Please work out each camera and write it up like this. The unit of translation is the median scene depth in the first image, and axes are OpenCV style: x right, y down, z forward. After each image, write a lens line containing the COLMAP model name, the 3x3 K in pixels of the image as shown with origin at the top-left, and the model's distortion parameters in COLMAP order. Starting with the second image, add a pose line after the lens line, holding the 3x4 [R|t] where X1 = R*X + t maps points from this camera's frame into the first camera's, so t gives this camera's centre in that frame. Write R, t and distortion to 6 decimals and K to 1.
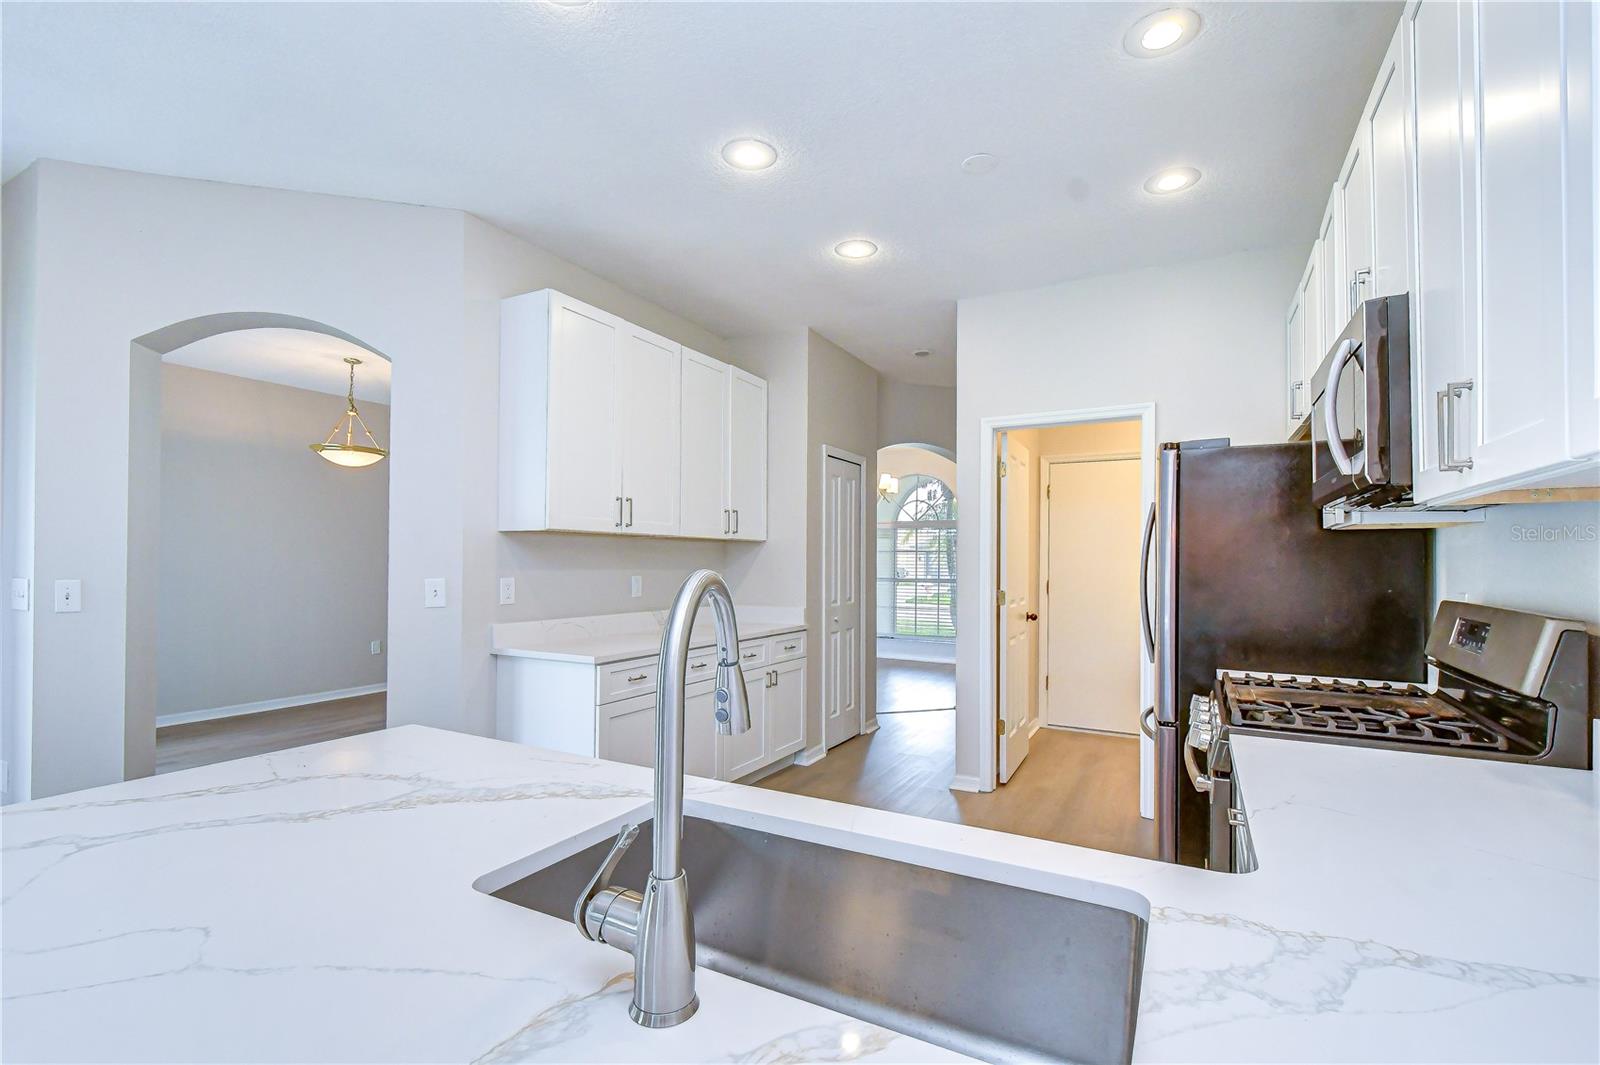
lens RADIAL K [[723.3, 0, 784.0], [0, 723.3, 545.2], [0, 0, 1]] dist [0.005395, -0.003681]
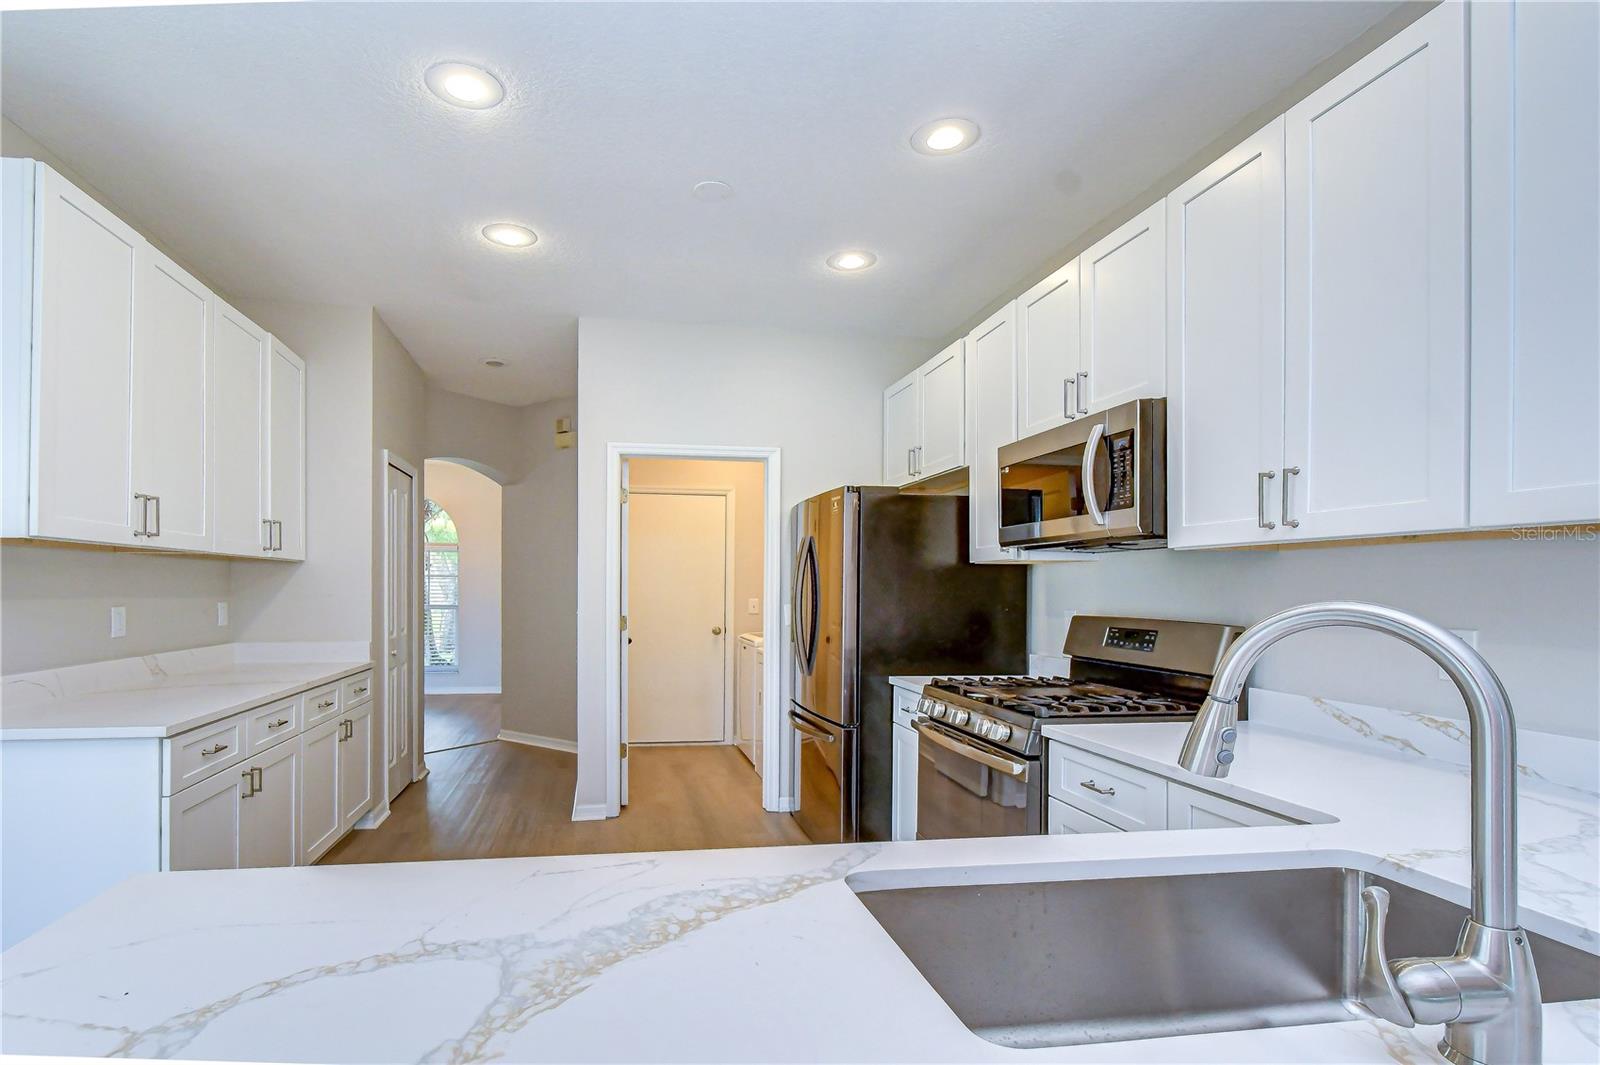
lens RADIAL K [[723.3, 0, 713.9], [0, 723.3, 581.0], [0, 0, 1]] dist [0.005395, -0.003681]
pose [[0.800175, 0.007167, 0.599724, -0.206565], [-0.015458, 0.999843, 0.008676, 0.003076], [-0.599568, -0.016213, 0.800160, 0.117403]]
